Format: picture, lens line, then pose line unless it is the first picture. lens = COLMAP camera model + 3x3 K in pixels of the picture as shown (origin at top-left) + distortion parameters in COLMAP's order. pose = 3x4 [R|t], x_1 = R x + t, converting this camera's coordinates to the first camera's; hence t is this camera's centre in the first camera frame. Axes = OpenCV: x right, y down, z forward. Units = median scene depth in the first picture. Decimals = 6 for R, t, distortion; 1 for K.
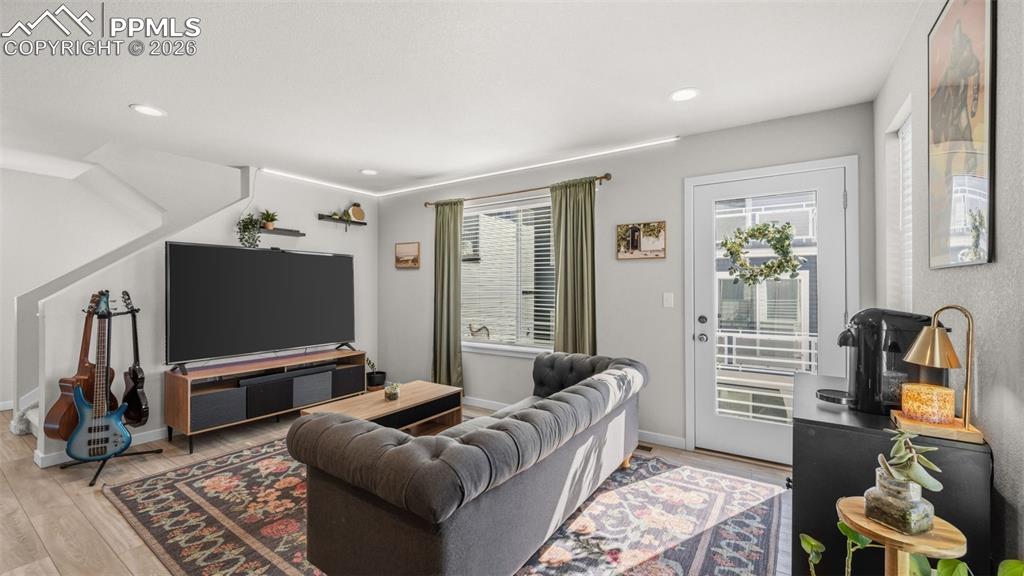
lens RADIAL K [[420.8, 0, 507.9], [0, 420.8, 287.1], [0, 0, 1]] dist [0.004760, -0.001213]
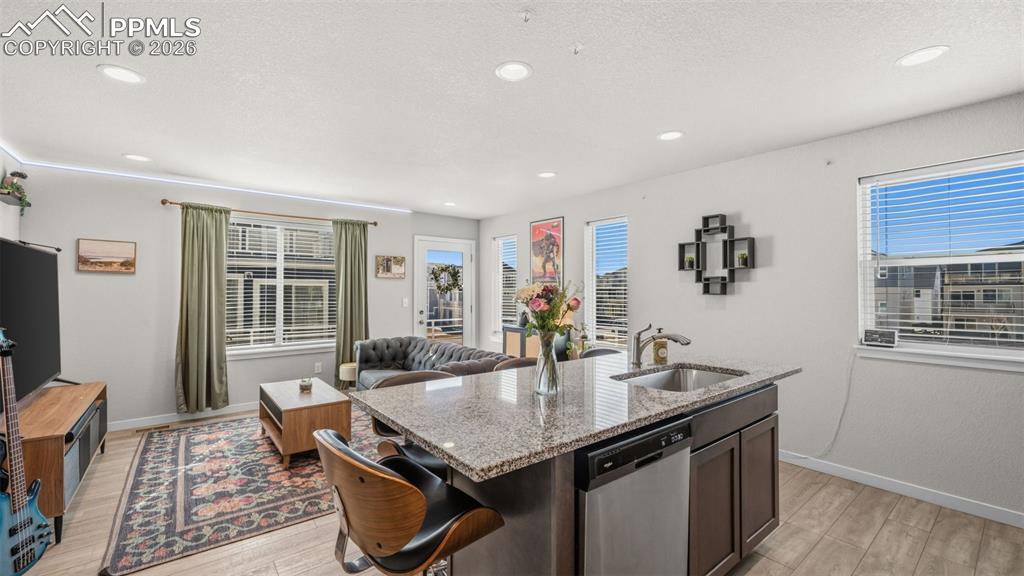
lens RADIAL K [[420.8, 0, 510.4], [0, 420.8, 291.6], [0, 0, 1]] dist [0.004760, -0.001213]
pose [[0.283646, -0.001216, 0.958928, -1.232692], [-0.000959, 0.999998, 0.001551, -0.018485], [-0.958929, -0.001360, 0.283644, 0.096949]]
